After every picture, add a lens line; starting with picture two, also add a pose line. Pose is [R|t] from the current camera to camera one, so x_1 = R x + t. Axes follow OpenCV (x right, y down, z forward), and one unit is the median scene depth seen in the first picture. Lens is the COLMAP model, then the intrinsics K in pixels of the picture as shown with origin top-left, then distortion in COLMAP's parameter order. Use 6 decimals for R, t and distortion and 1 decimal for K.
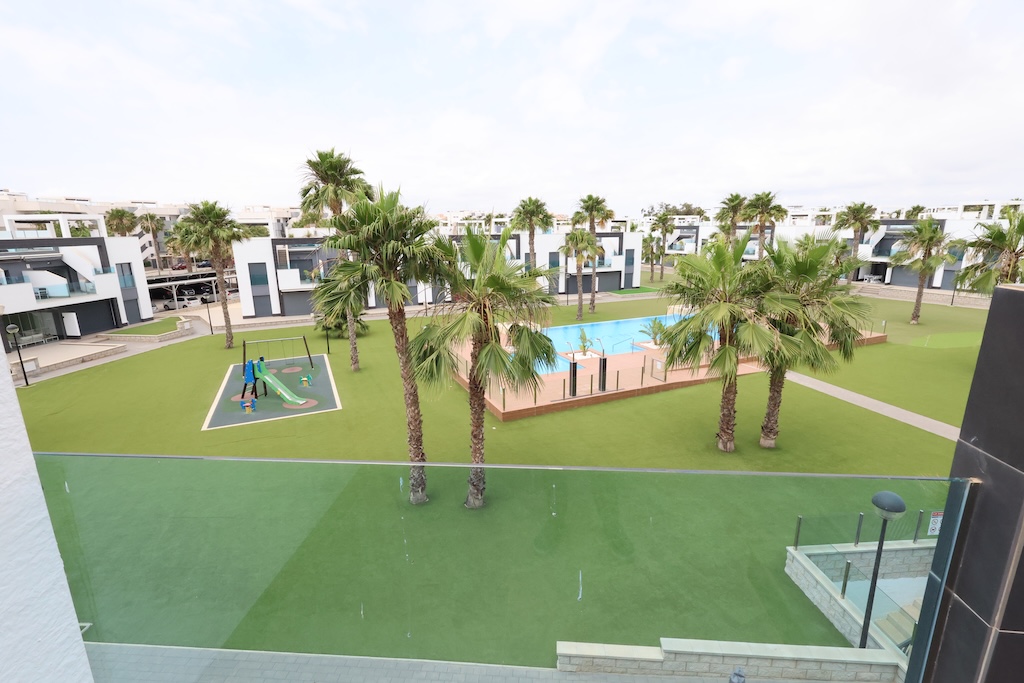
lens RADIAL K [[478.2, 0, 514.3], [0, 478.2, 342.9], [0, 0, 1]] dist [0.000196, -0.000041]
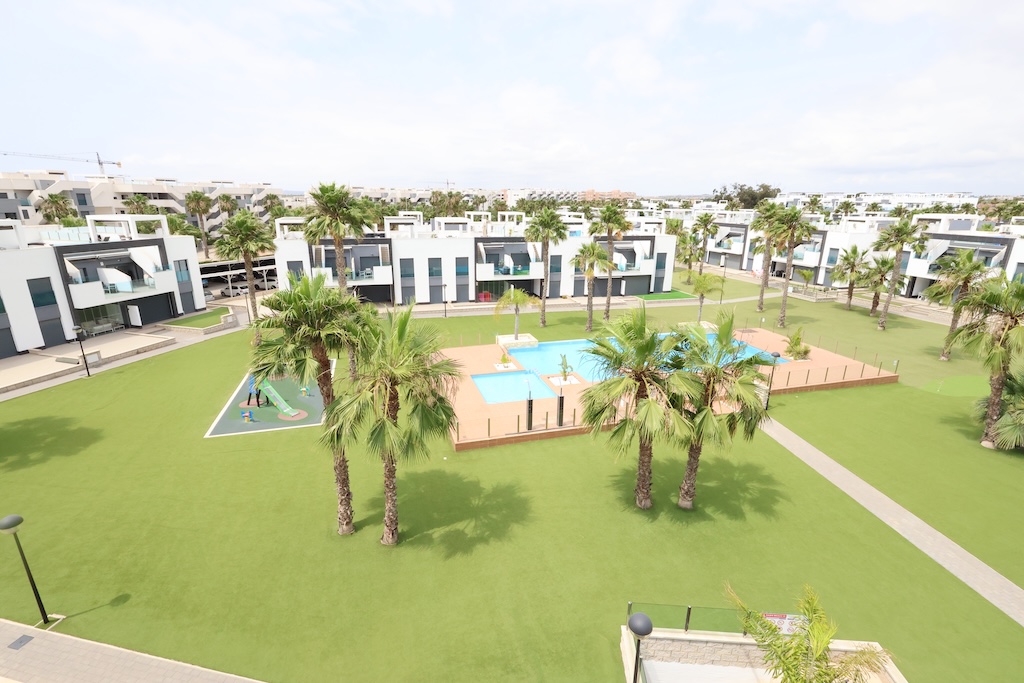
lens RADIAL K [[478.2, 0, 514.3], [0, 478.2, 342.9], [0, 0, 1]] dist [0.000196, -0.000041]
pose [[0.990431, 0.060757, -0.123915, 0.114234], [-0.054271, 0.997007, 0.055059, -0.075747], [0.126889, -0.047807, 0.990764, -0.028570]]
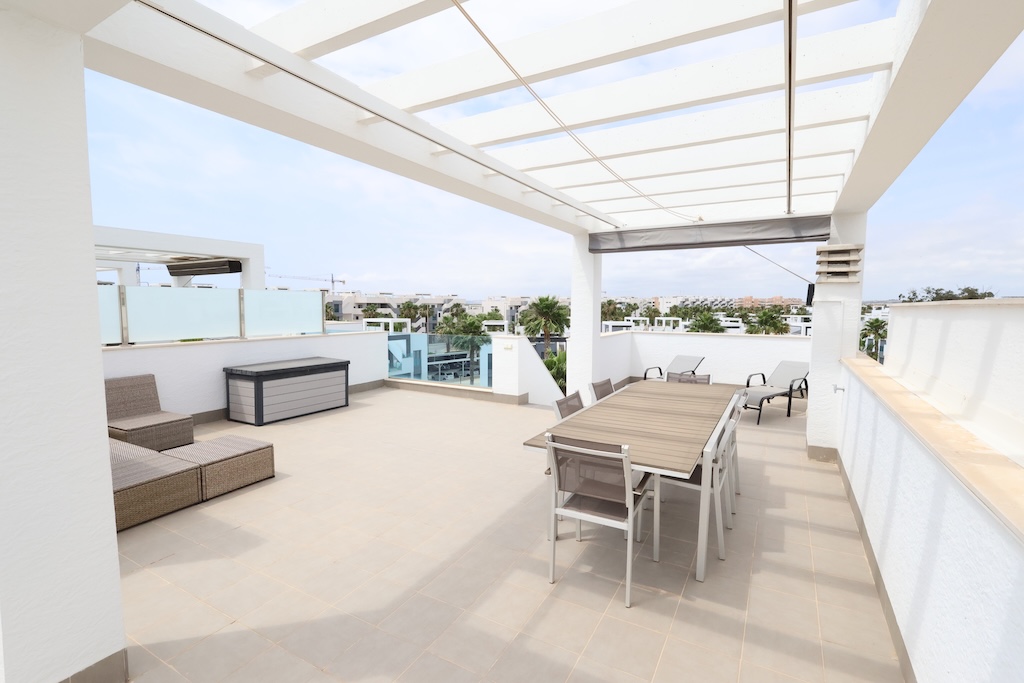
lens RADIAL K [[478.2, 0, 514.3], [0, 478.2, 342.9], [0, 0, 1]] dist [0.000196, -0.000041]
pose [[0.905088, 0.048818, -0.422414, 0.113058], [-0.115807, 0.984137, -0.134400, -0.019632], [0.409152, 0.170562, 0.896384, -0.252951]]
